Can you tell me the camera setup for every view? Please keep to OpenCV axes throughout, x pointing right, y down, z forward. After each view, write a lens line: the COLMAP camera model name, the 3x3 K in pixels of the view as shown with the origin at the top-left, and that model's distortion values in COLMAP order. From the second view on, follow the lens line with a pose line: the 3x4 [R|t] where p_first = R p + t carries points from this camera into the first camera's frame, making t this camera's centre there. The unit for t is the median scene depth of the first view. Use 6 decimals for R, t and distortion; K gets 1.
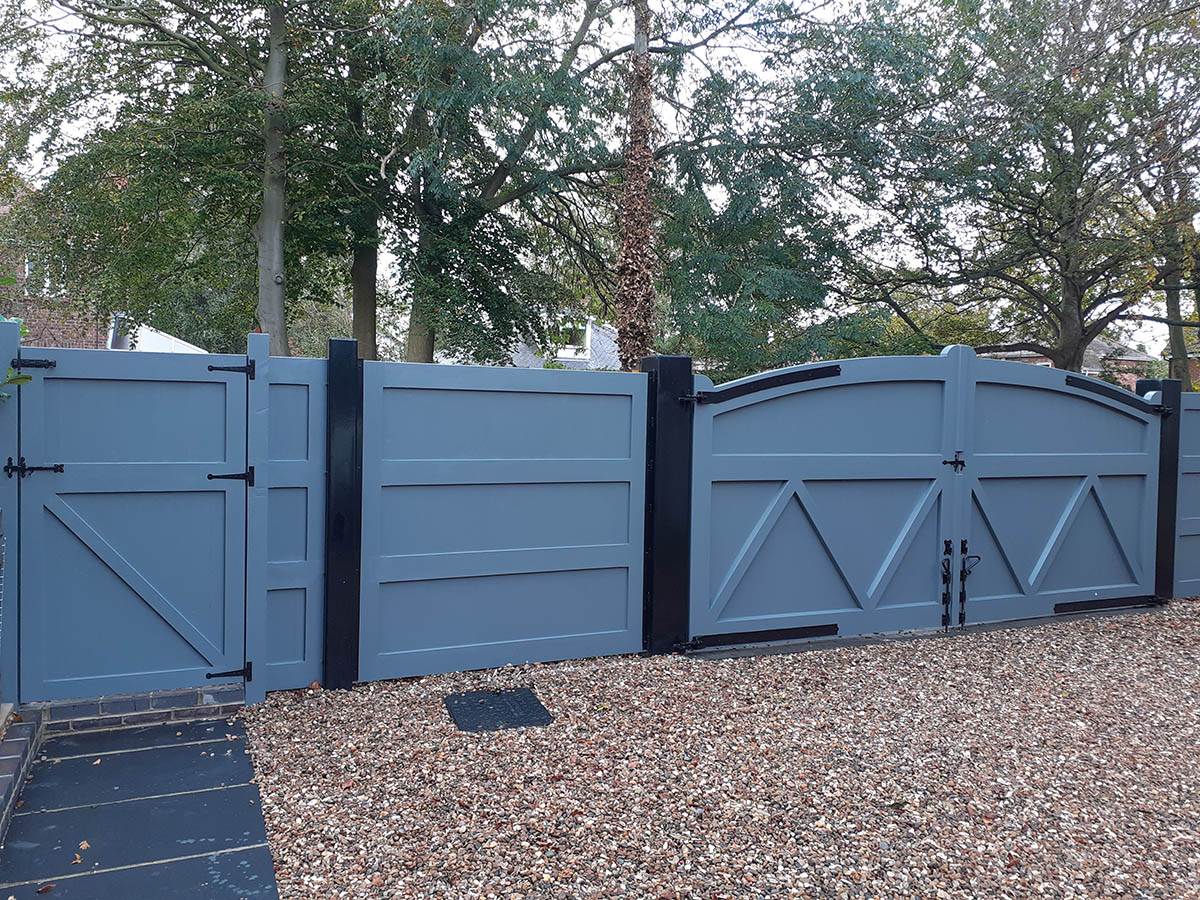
lens RADIAL K [[942.8, 0, 598.7], [0, 942.8, 403.9], [0, 0, 1]] dist [0.073843, -0.074790]
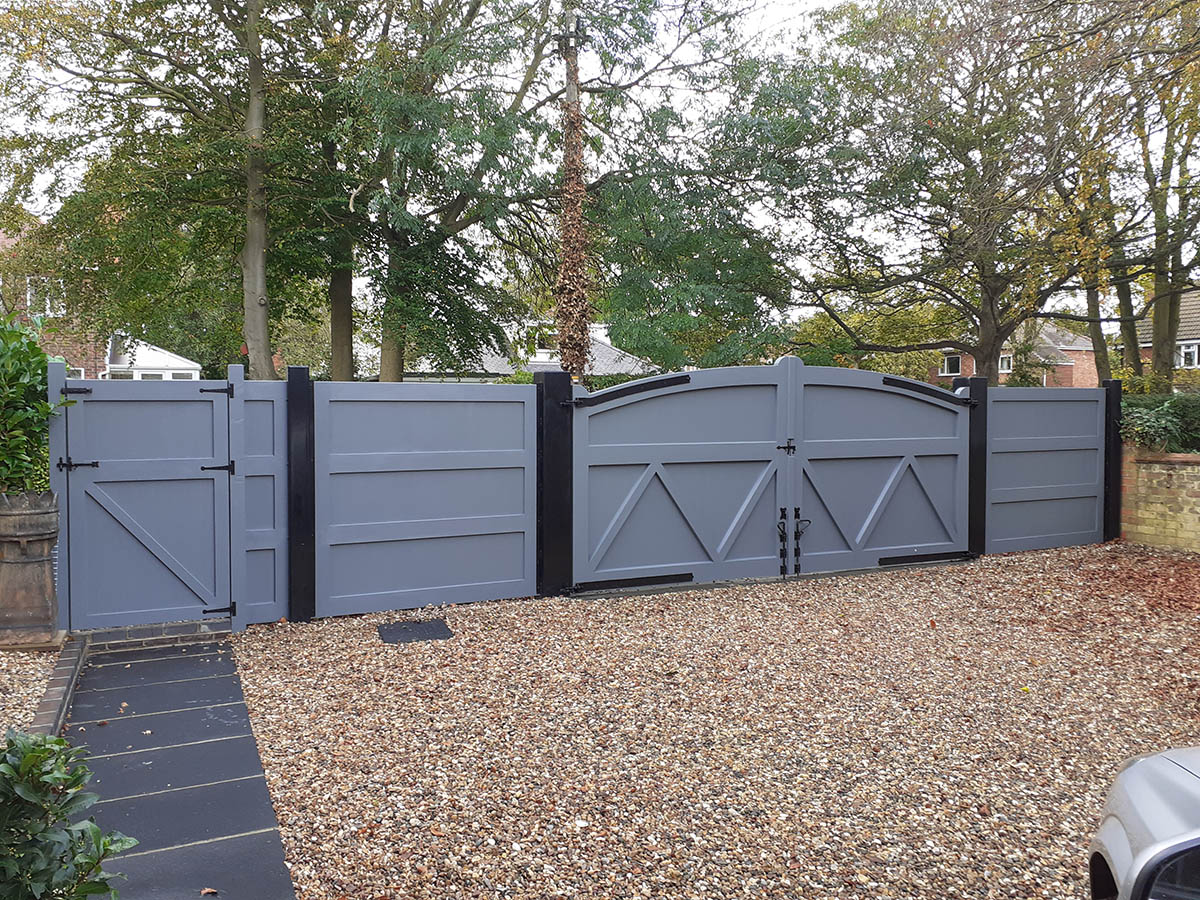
lens RADIAL K [[956.9, 0, 603.7], [0, 956.9, 398.9], [0, 0, 1]] dist [0.132783, -0.162792]
pose [[0.999729, -0.023179, 0.002136, 0.129791], [0.023188, 0.999722, -0.004269, -0.004137], [-0.002036, 0.004318, 0.999989, -0.311230]]
